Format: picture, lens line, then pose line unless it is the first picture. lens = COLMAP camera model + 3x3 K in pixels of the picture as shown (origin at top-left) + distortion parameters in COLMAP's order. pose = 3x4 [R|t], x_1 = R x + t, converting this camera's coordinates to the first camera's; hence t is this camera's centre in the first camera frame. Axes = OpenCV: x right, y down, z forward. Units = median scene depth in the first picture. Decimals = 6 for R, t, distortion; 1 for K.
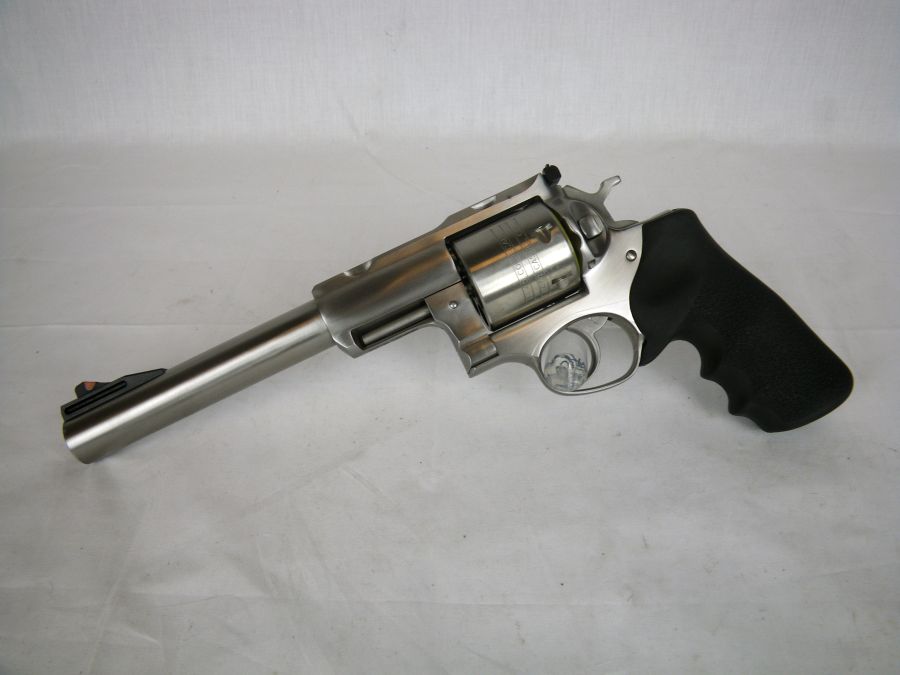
lens RADIAL K [[741.7, 0, 461.2], [0, 741.7, 336.6], [0, 0, 1]] dist [-0.162461, 0.111886]
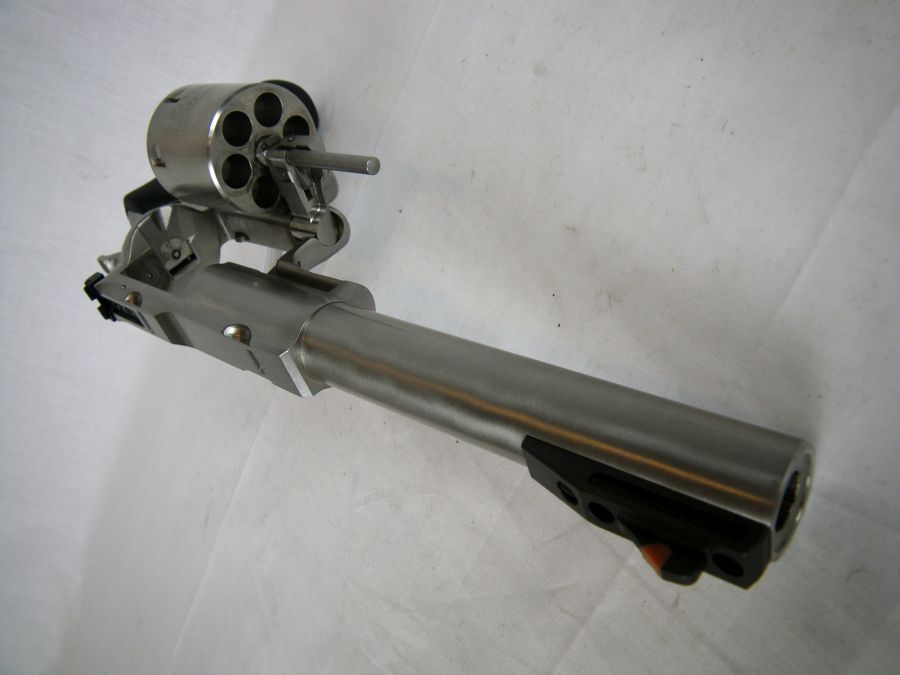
lens RADIAL K [[741.7, 0, 461.2], [0, 741.7, 336.6], [0, 0, 1]] dist [-0.162461, 0.111886]
pose [[0.417995, -0.868257, -0.267226, 0.292781], [0.894685, 0.444460, -0.044651, 0.251820], [0.157540, -0.220419, 0.962599, 0.279249]]
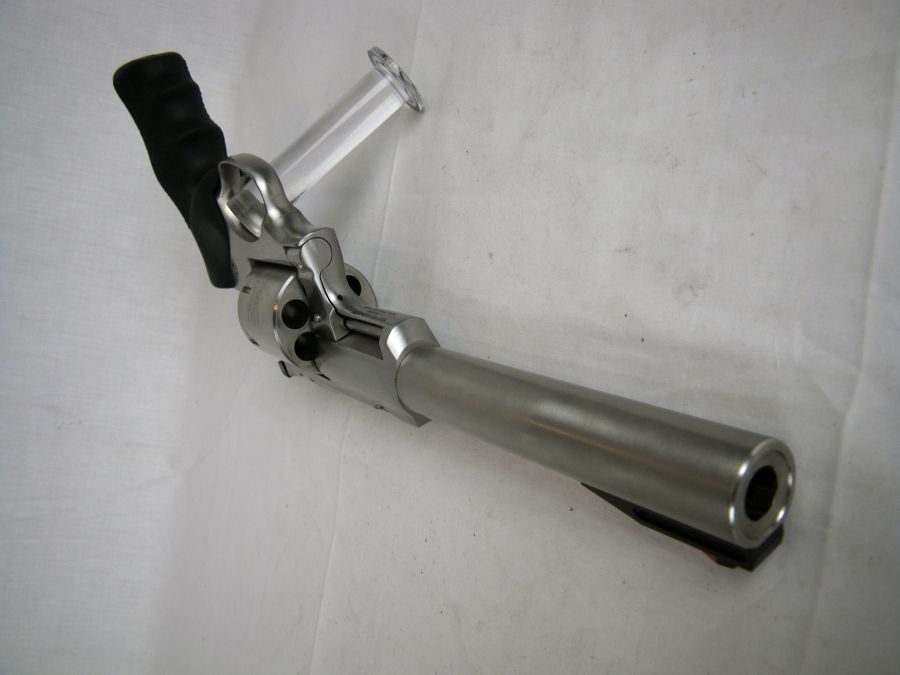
lens RADIAL K [[741.7, 0, 461.2], [0, 741.7, 336.6], [0, 0, 1]] dist [-0.162461, 0.111886]
pose [[0.158915, -0.987251, 0.008981, 0.136935], [0.985268, 0.158000, -0.065449, 0.182292], [0.063196, 0.019249, 0.997815, 0.293937]]
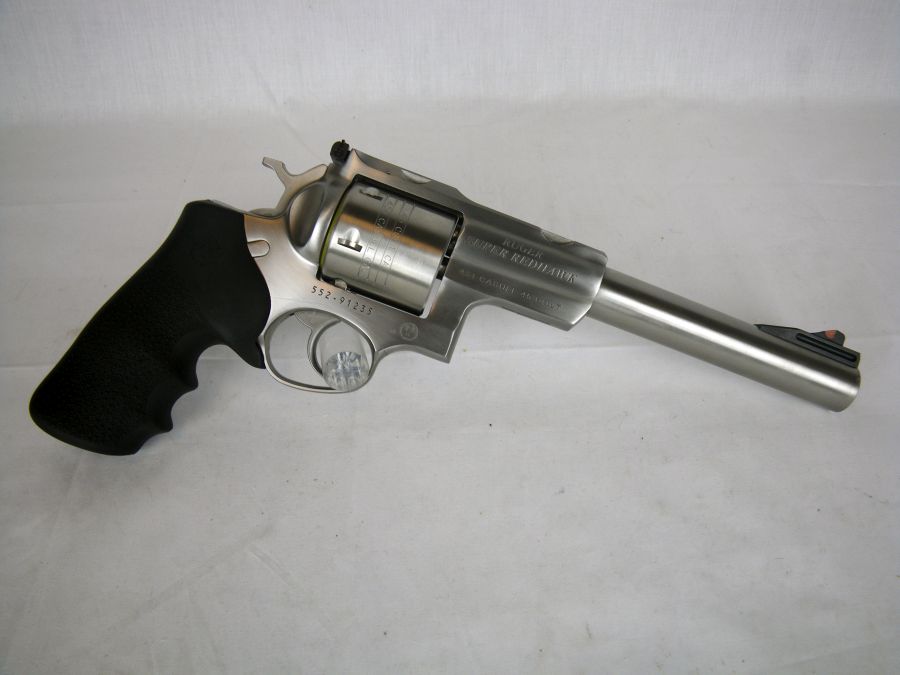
lens RADIAL K [[741.7, 0, 461.2], [0, 741.7, 336.6], [0, 0, 1]] dist [-0.162461, 0.111886]
pose [[0.998521, -0.040310, 0.036494, 0.075902], [0.035683, 0.992180, 0.119604, -0.178501], [-0.041030, -0.118125, 0.992151, 0.164135]]
